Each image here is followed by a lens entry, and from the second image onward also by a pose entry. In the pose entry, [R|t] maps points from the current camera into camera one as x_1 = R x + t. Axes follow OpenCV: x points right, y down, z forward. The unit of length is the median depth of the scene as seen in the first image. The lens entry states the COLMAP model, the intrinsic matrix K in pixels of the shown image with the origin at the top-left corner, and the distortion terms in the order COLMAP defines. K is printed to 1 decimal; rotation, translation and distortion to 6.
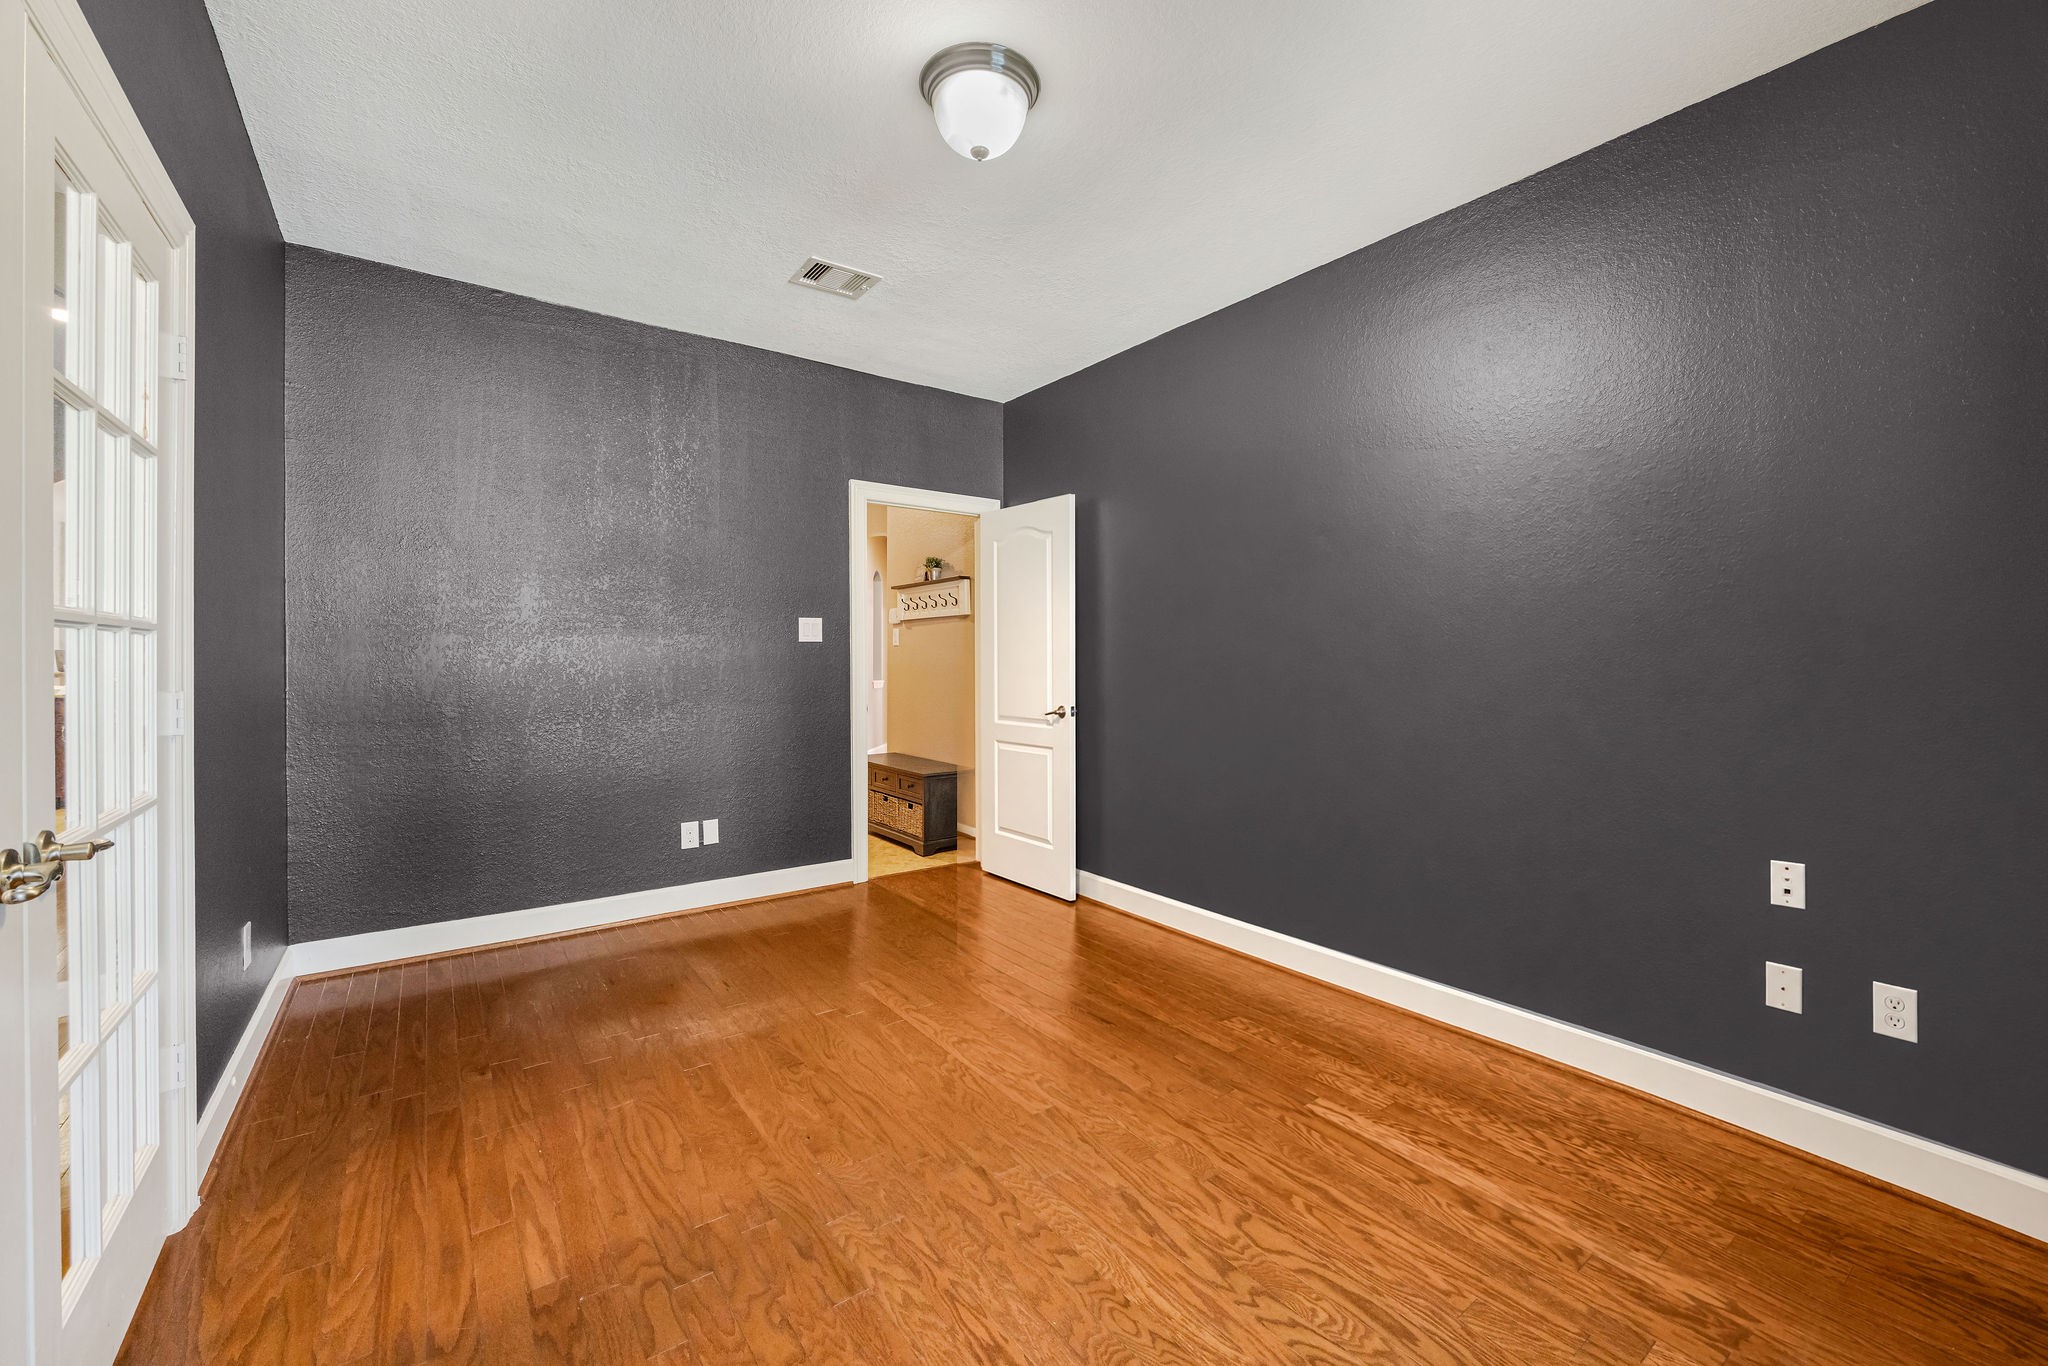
lens RADIAL K [[833.7, 0, 1018.6], [0, 833.7, 666.1], [0, 0, 1]] dist [-0.005514, 0.000877]
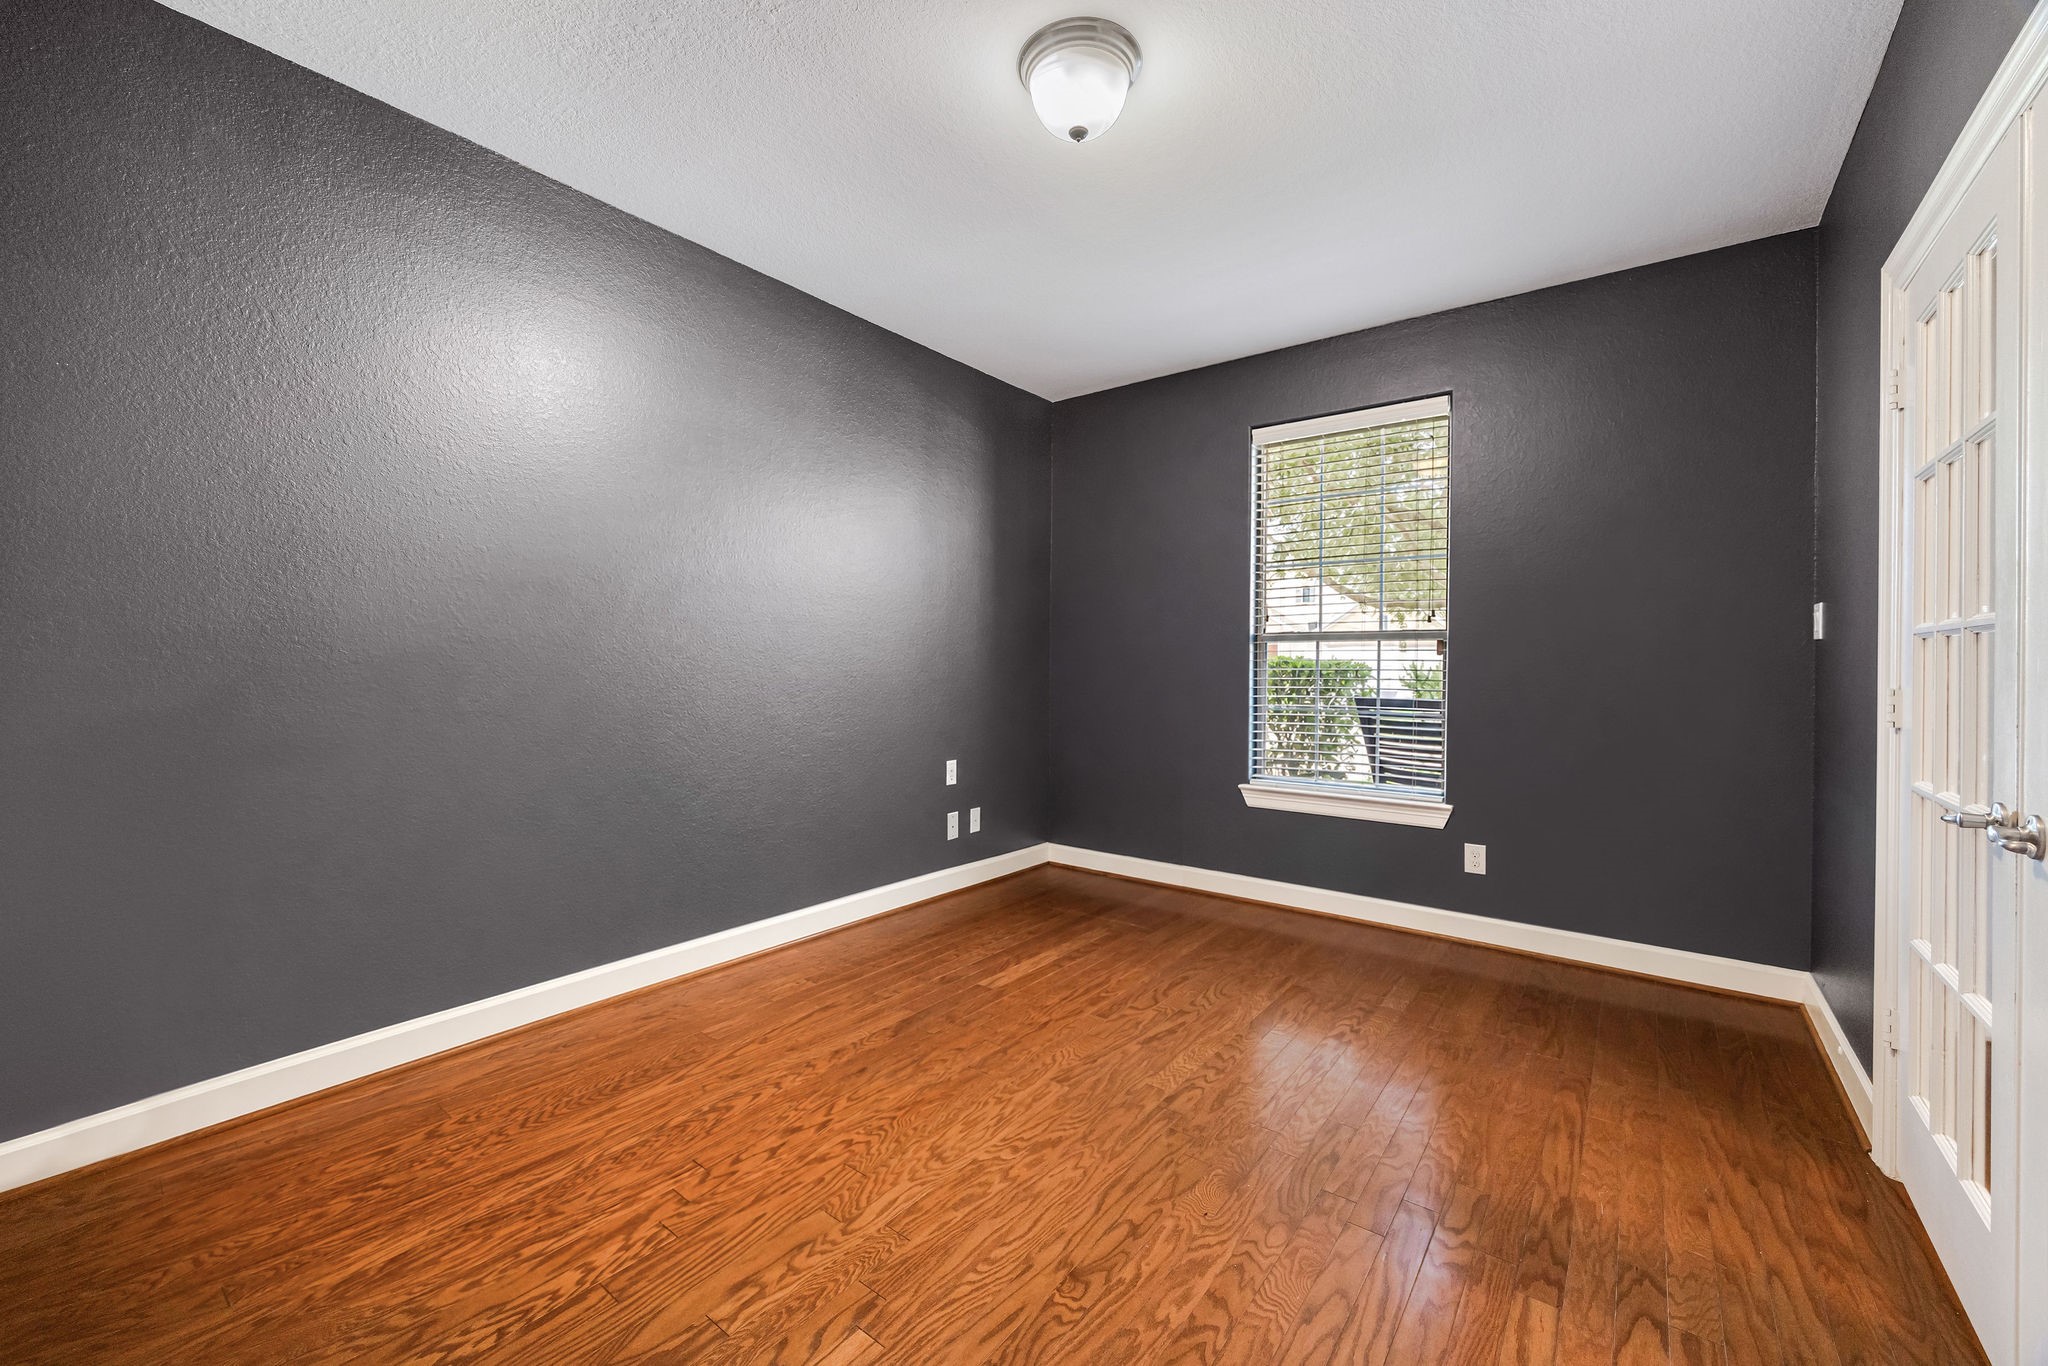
lens RADIAL K [[833.7, 0, 1018.6], [0, 833.7, 666.1], [0, 0, 1]] dist [-0.005514, 0.000877]
pose [[-0.302545, 0.001207, 0.953134, -1.134935], [0.005191, 0.999986, 0.000381, 0.007480], [-0.953121, 0.005063, -0.302547, 1.622886]]
